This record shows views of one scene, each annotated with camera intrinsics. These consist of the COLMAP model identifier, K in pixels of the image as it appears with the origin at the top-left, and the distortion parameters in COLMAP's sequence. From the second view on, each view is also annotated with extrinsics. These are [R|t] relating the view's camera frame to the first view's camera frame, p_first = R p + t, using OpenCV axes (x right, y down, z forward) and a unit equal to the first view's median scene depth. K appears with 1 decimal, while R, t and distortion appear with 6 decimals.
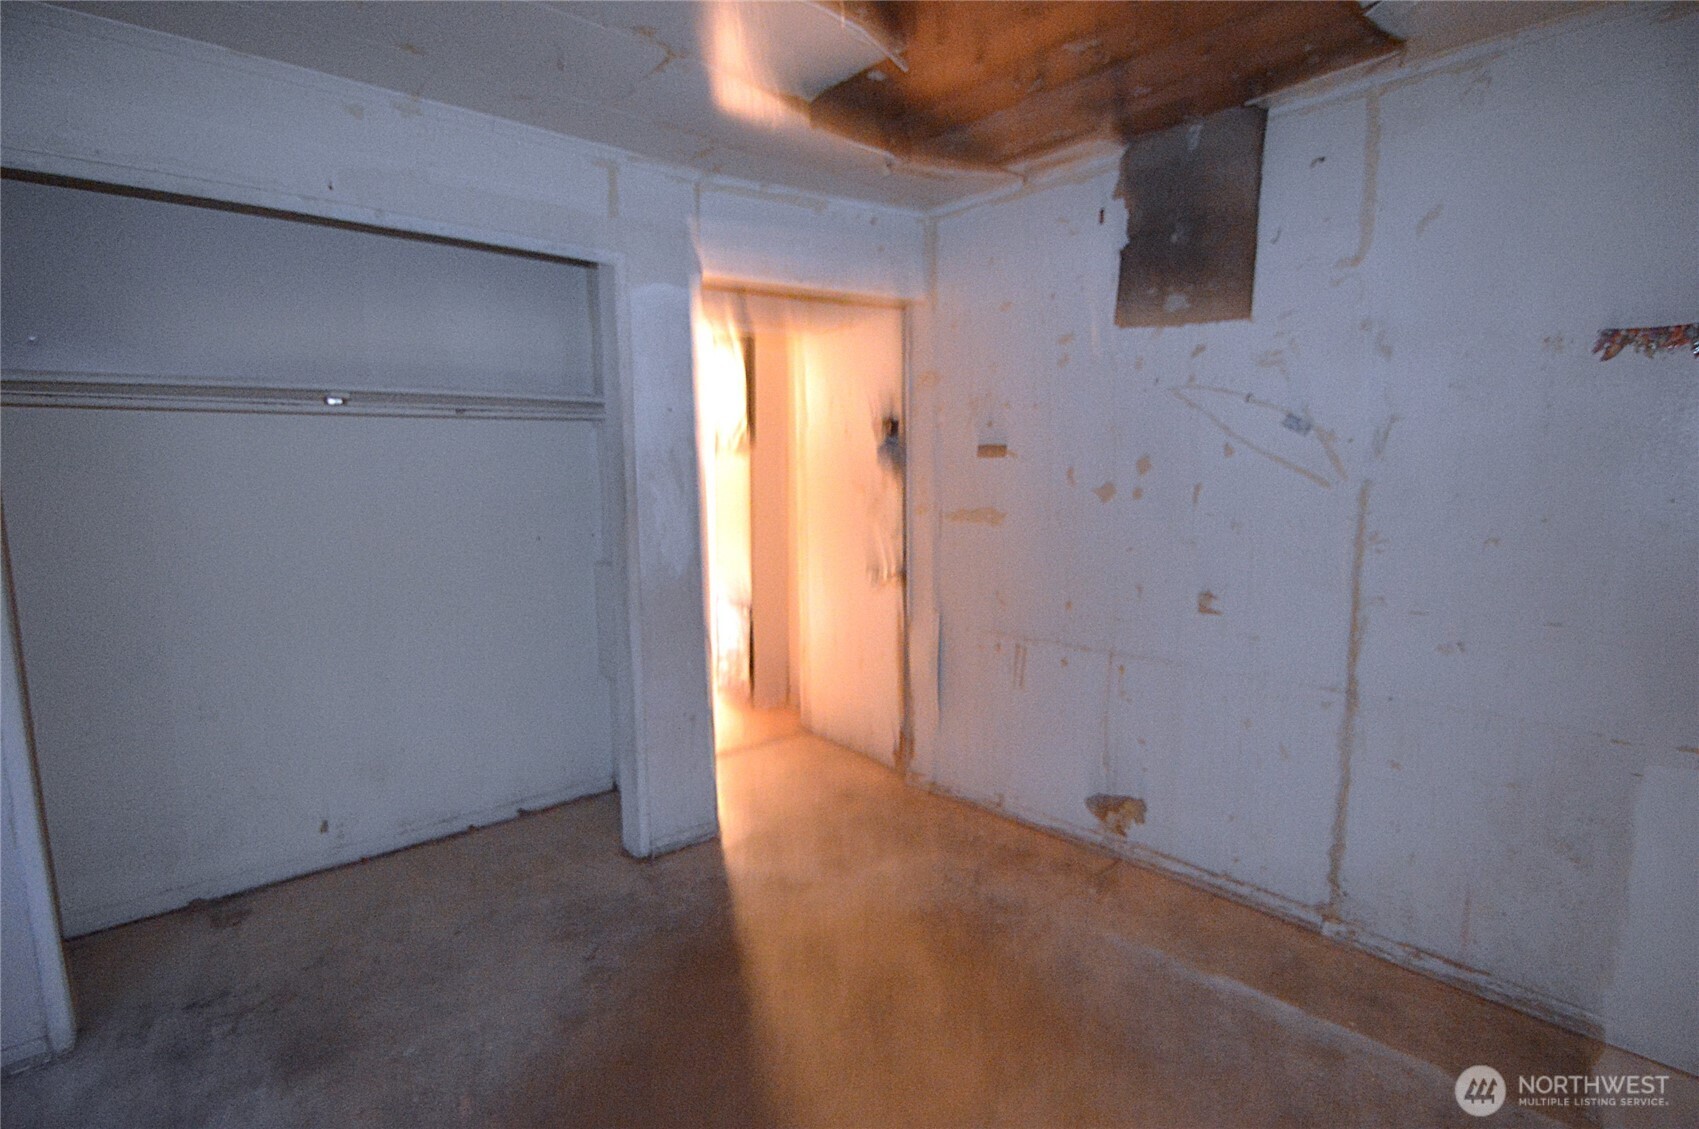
lens RADIAL K [[836.0, 0, 840.3], [0, 836.0, 572.4], [0, 0, 1]] dist [-0.000749, -0.013935]
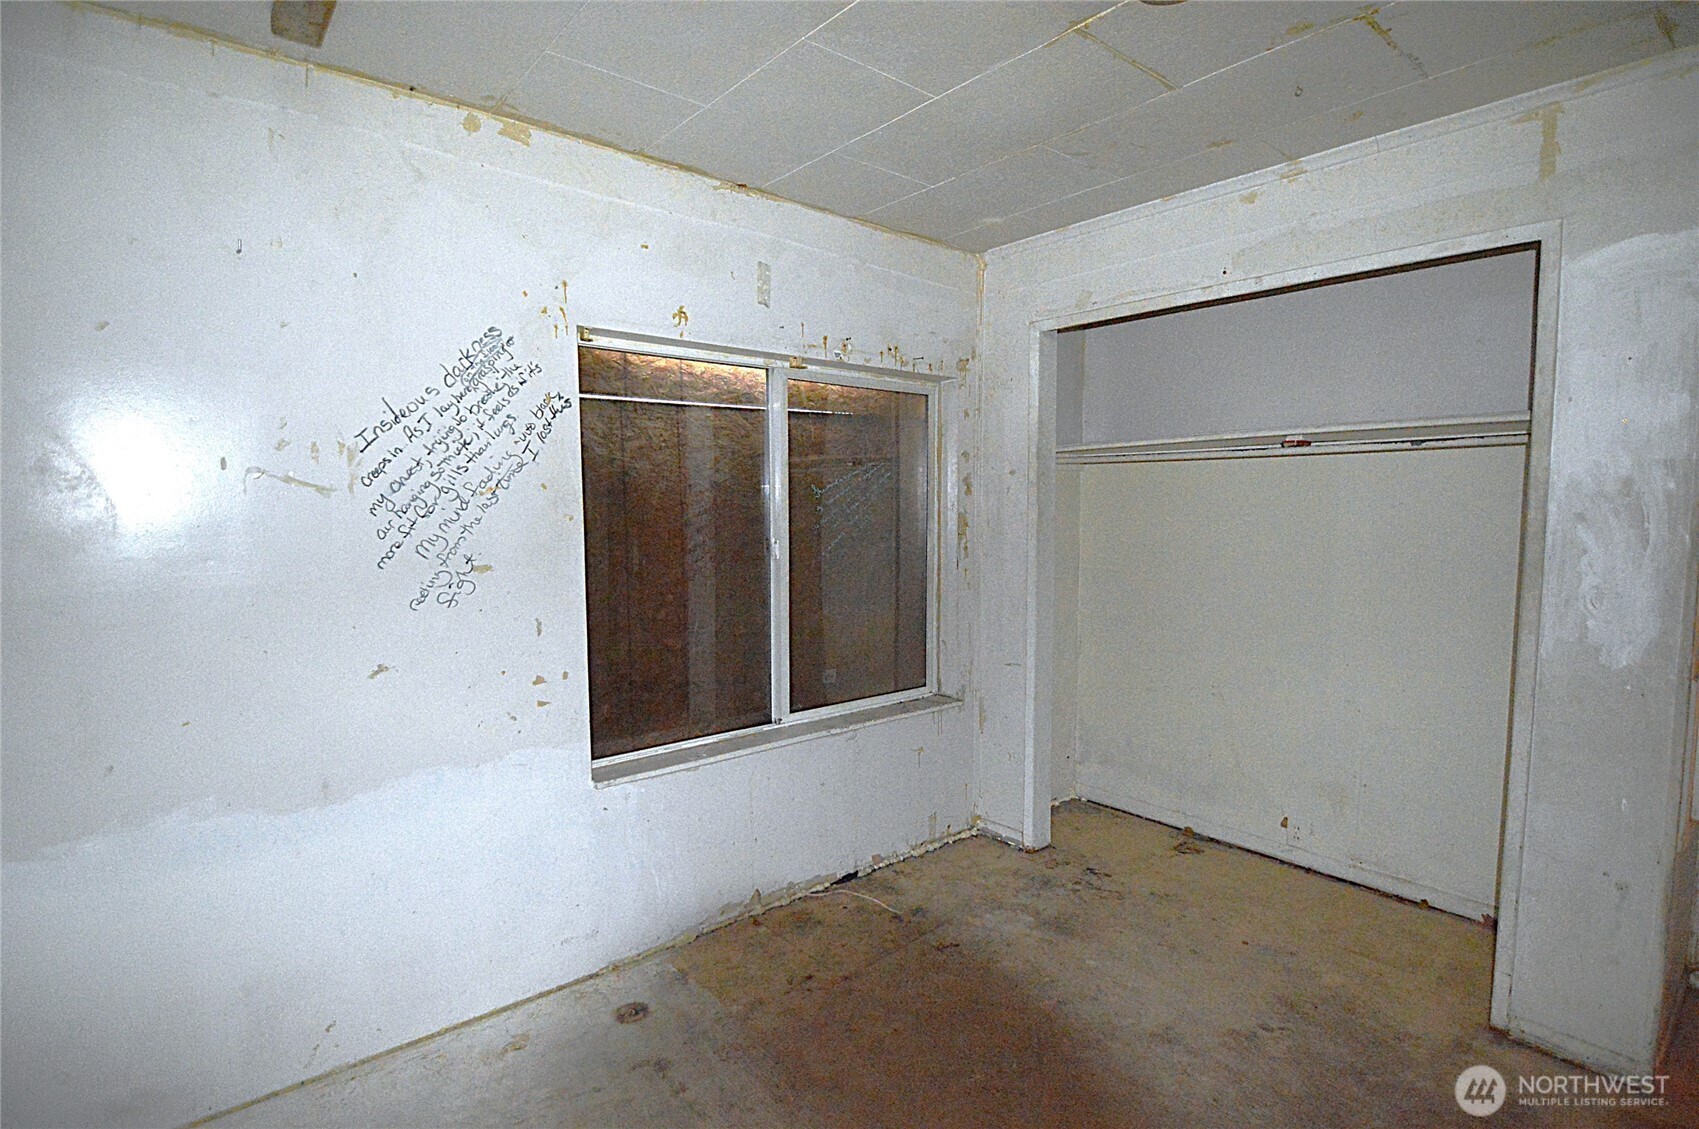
lens RADIAL K [[836.0, 0, 840.3], [0, 836.0, 572.4], [0, 0, 1]] dist [-0.000749, -0.013935]
pose [[-0.019536, 0.086454, -0.996064, 0.493349], [-0.119990, 0.988851, 0.088181, -0.056404], [0.992583, 0.121240, -0.008944, 0.393641]]
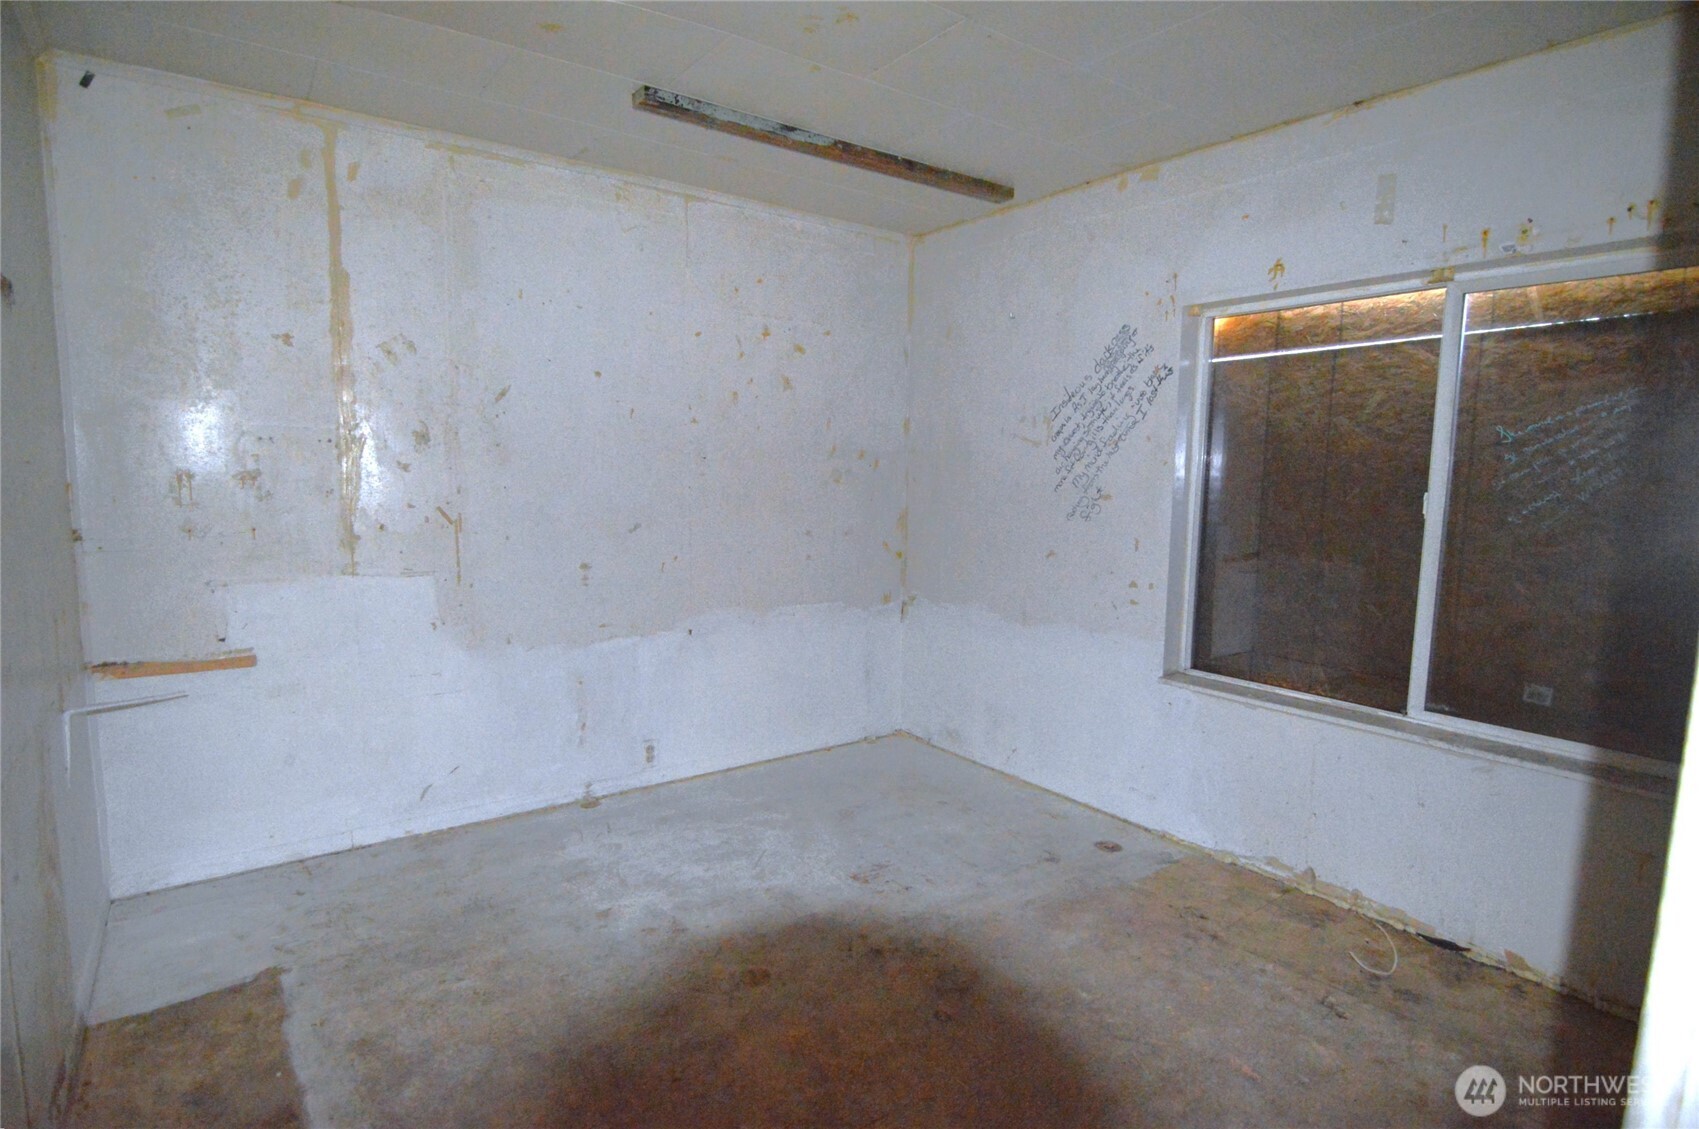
lens RADIAL K [[854.2, 0, 845.5], [0, 854.2, 572.6], [0, 0, 1]] dist [0.000409, -0.015121]
pose [[-0.996549, -0.021508, 0.080171, -0.025965], [-0.001631, 0.970734, 0.240151, -0.128059], [-0.082989, 0.239192, -0.967419, 1.222929]]
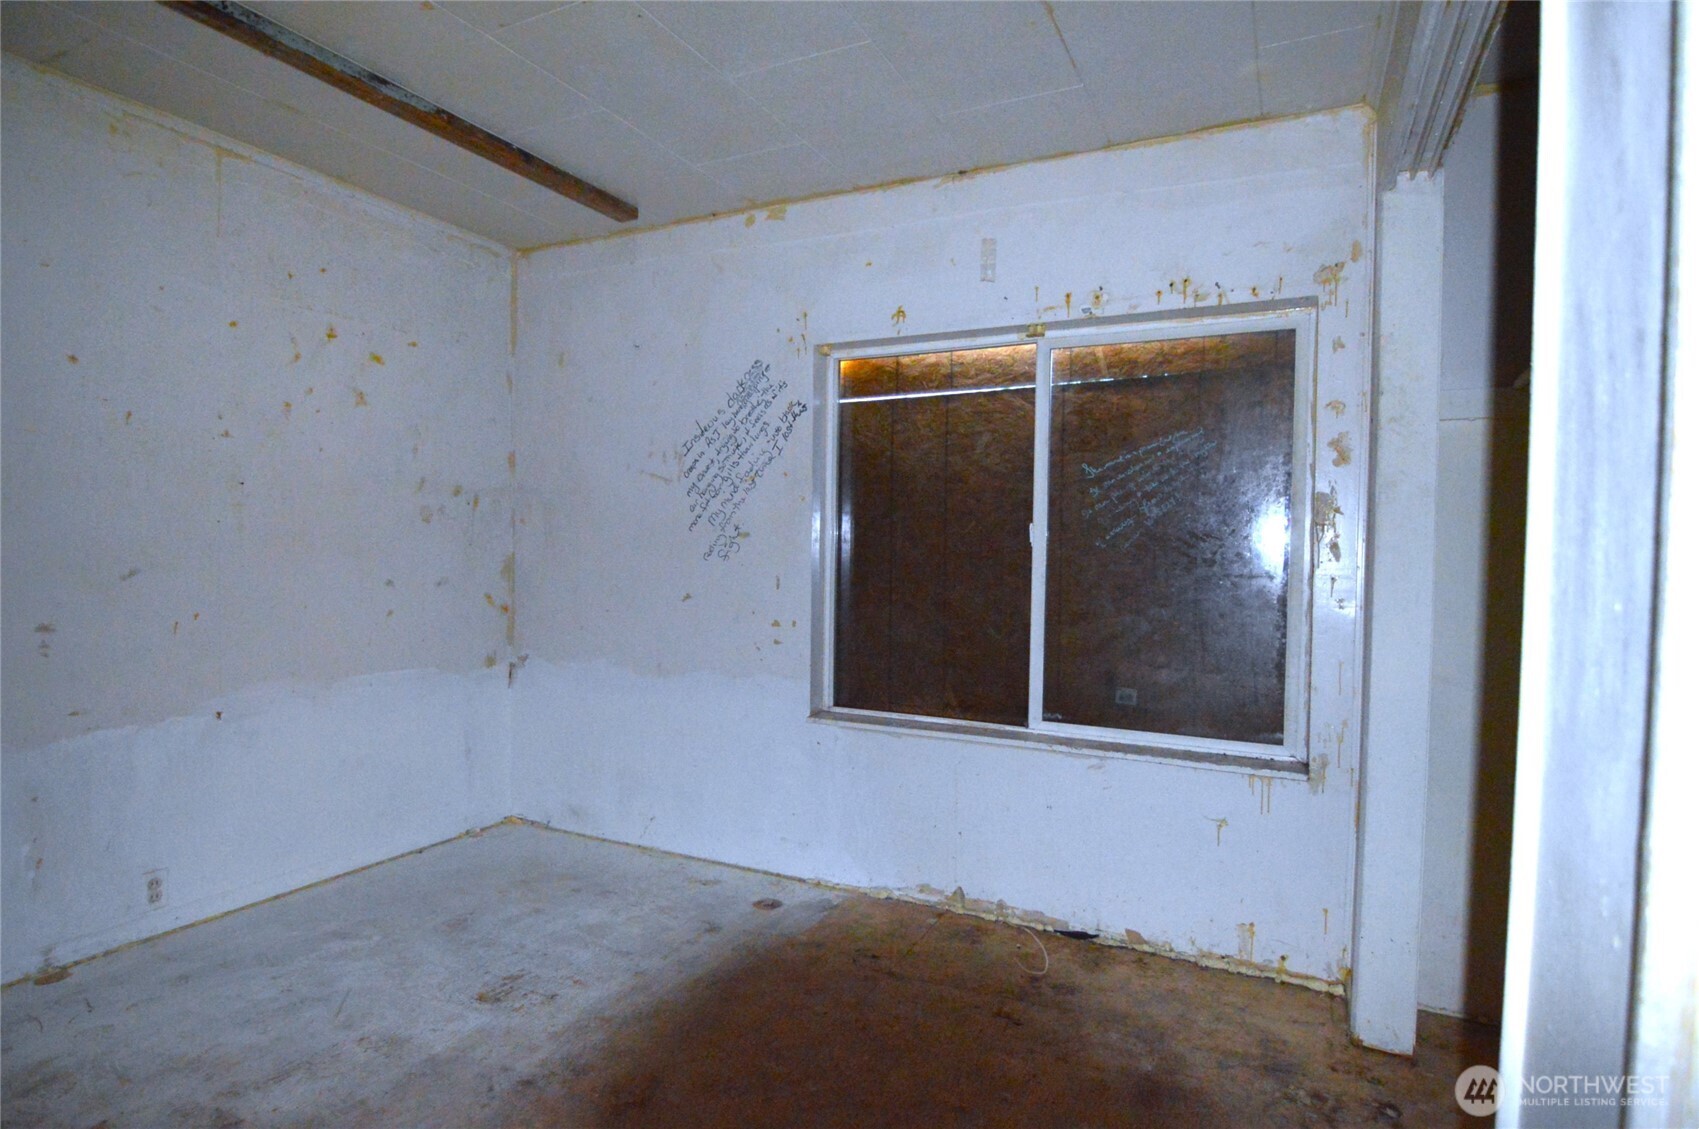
lens RADIAL K [[885.1, 0, 843.8], [0, 885.1, 572.2], [0, 0, 1]] dist [0.003969, -0.017272]
pose [[-0.924897, -0.002081, -0.380213, 0.036146], [-0.059983, 0.988261, 0.140505, -0.071768], [0.375457, 0.152759, -0.914164, 1.161238]]
